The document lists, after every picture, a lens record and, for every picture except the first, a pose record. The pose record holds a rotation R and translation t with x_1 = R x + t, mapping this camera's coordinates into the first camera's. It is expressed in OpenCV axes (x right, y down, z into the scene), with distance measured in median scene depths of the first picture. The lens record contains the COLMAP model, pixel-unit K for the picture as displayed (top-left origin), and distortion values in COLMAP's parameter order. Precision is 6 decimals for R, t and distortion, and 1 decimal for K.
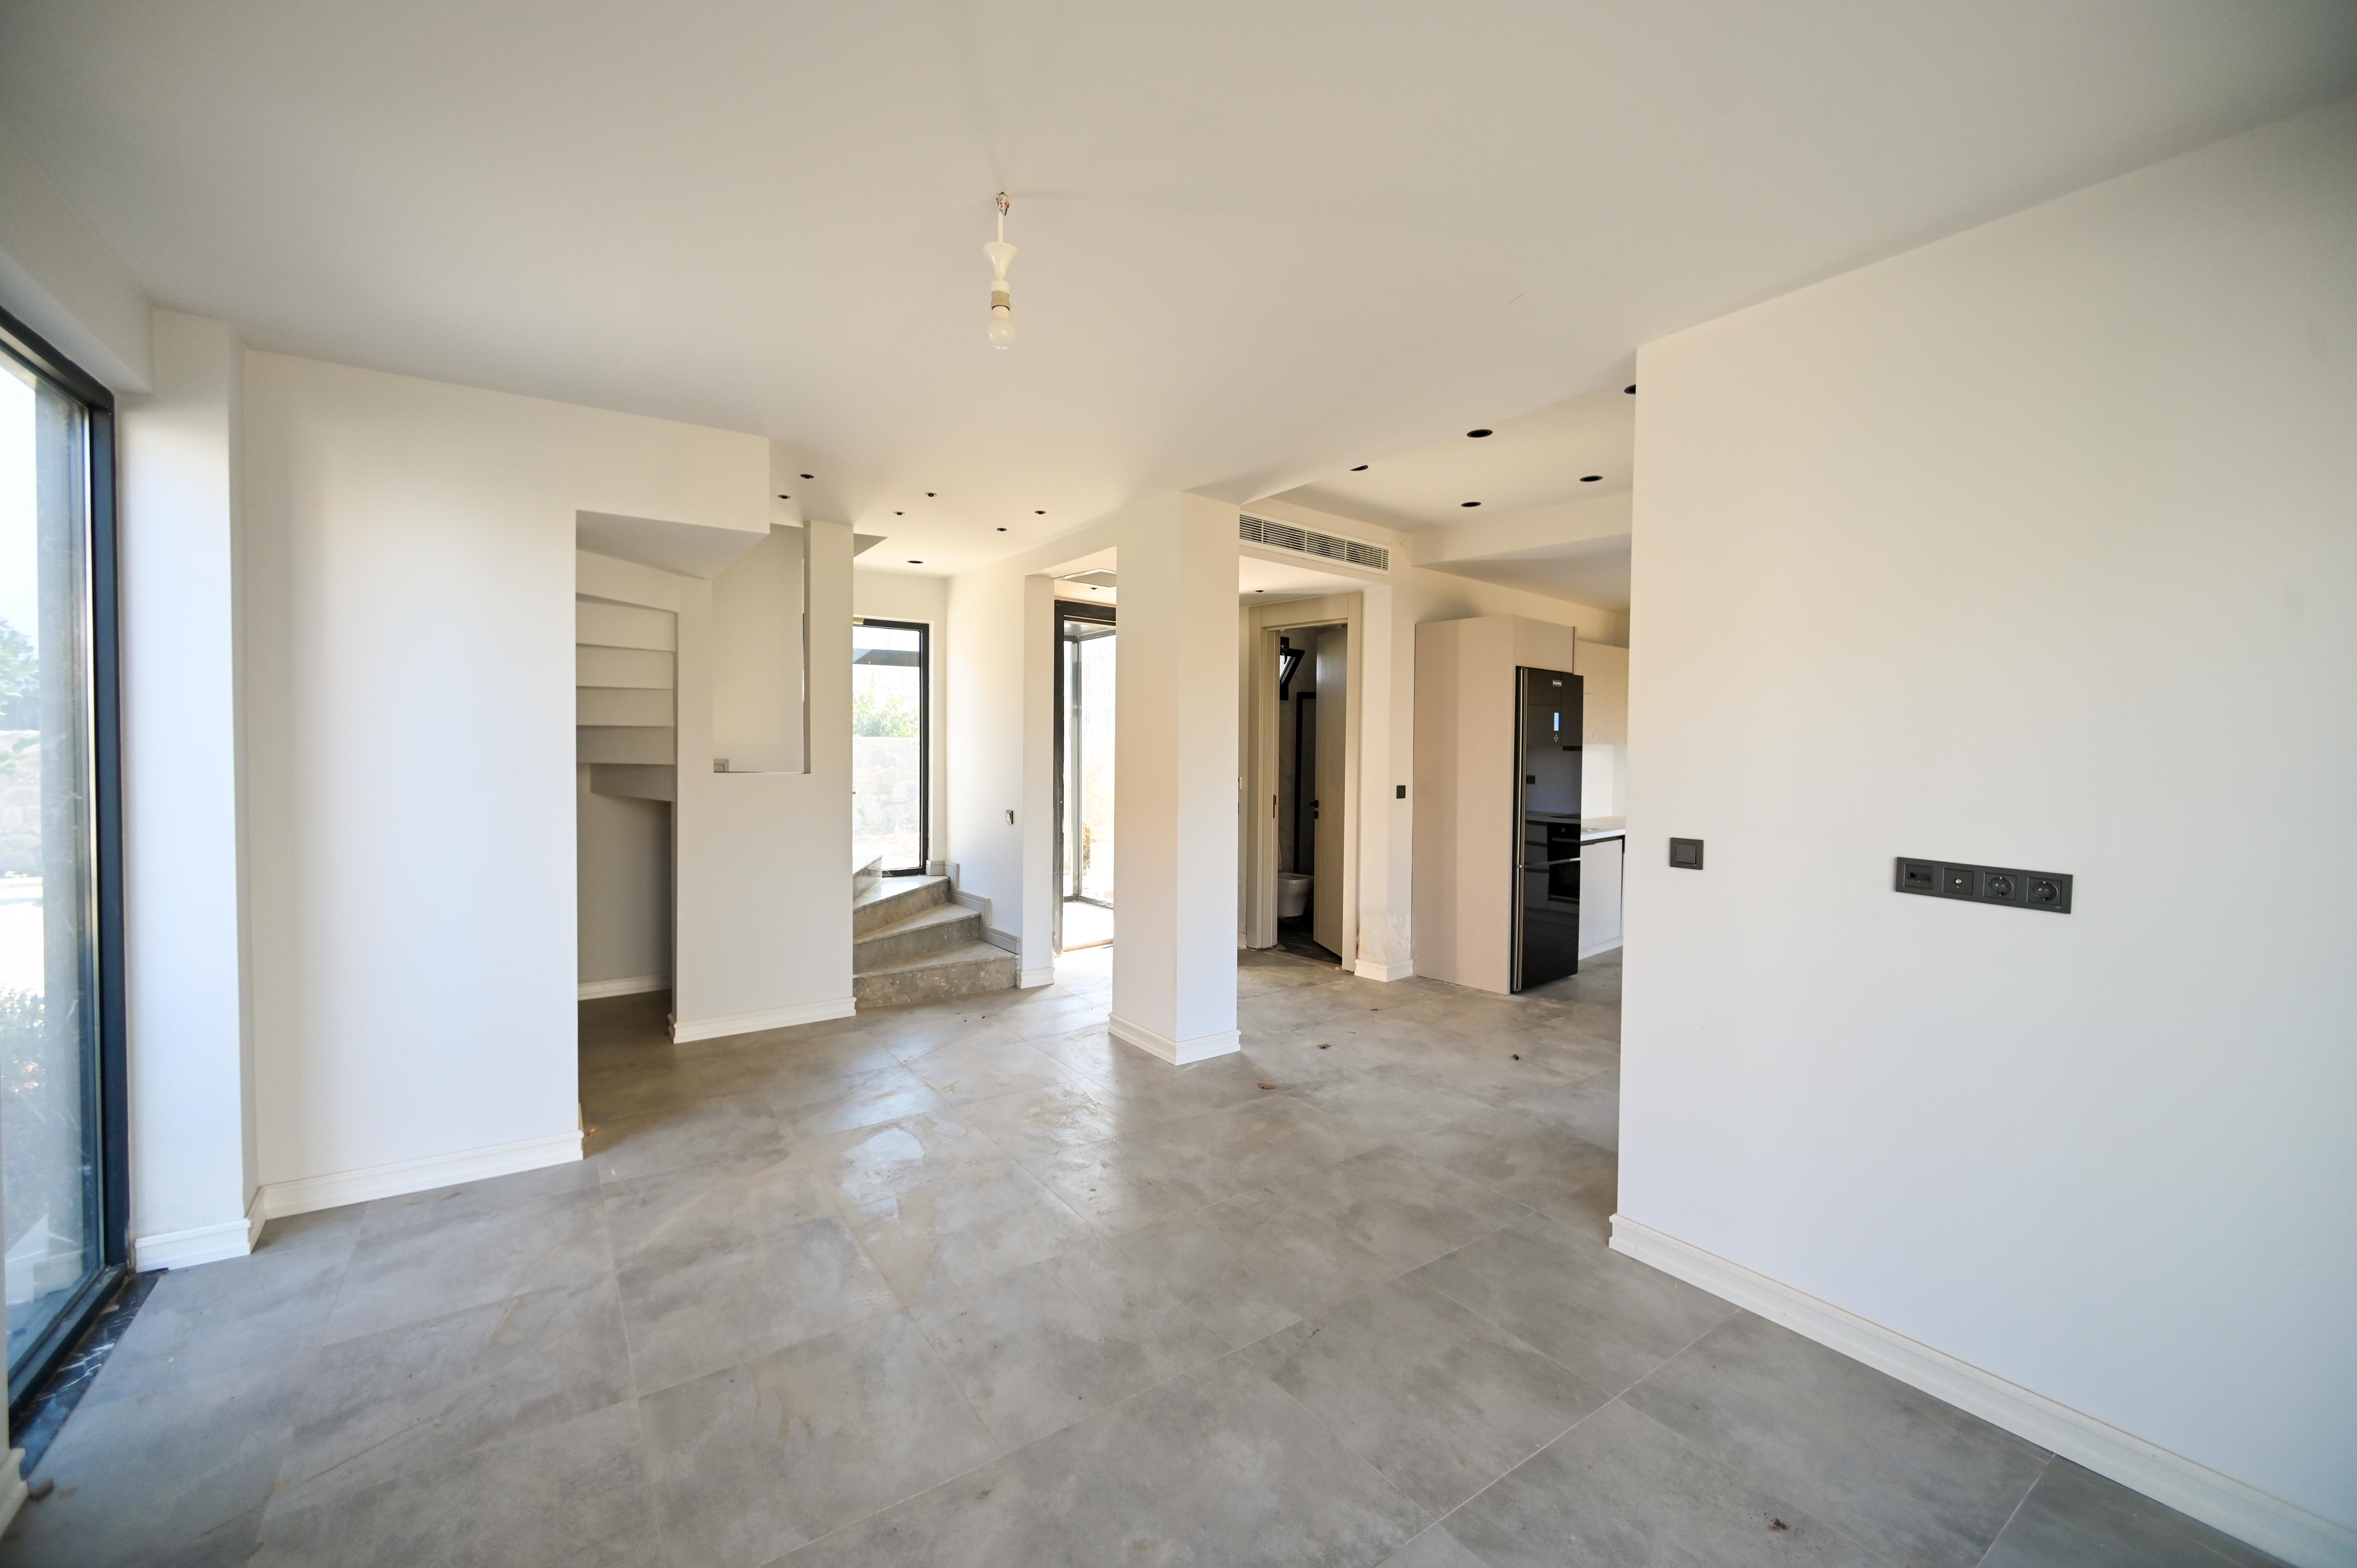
lens RADIAL K [[936.1, 0, 1170.8], [0, 936.1, 770.1], [0, 0, 1]] dist [0.002016, -0.000060]
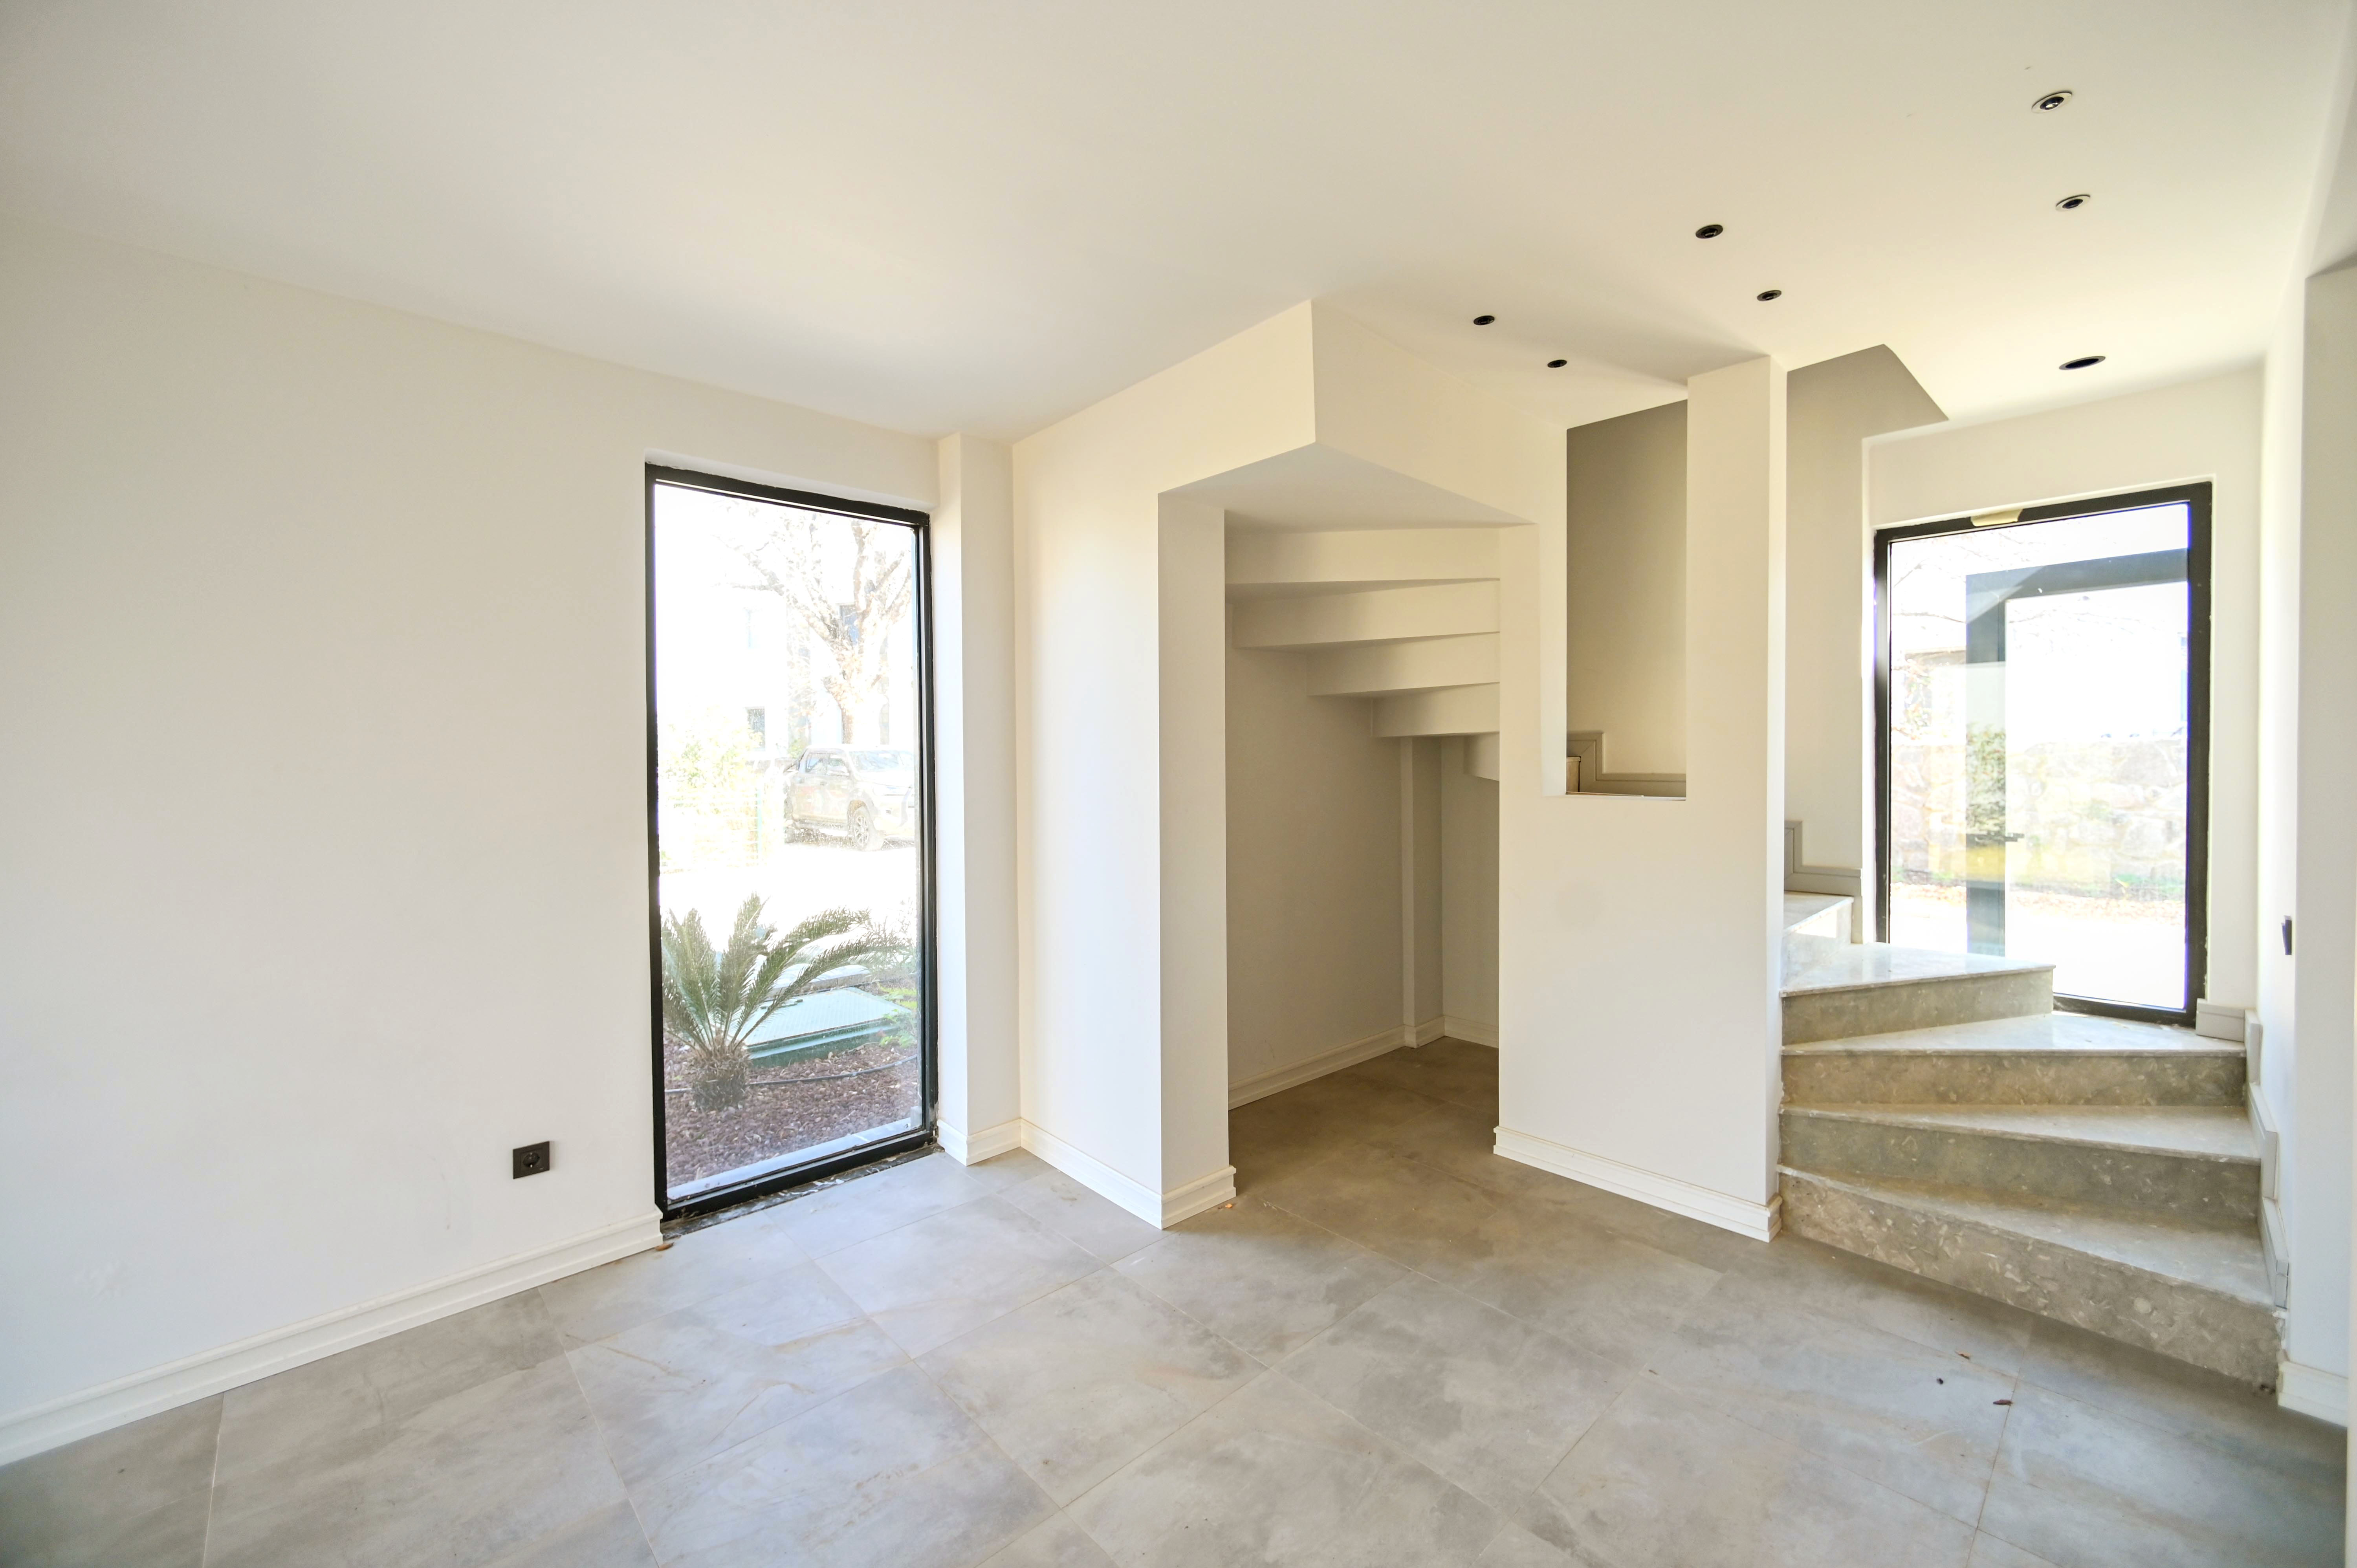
lens RADIAL K [[936.1, 0, 1178.1], [0, 936.1, 766.2], [0, 0, 1]] dist [0.002016, -0.000060]
pose [[0.144278, 0.003281, -0.989532, 0.130943], [-0.015736, 0.999876, 0.001021, -0.011147], [0.989412, 0.015424, 0.144312, 0.475013]]
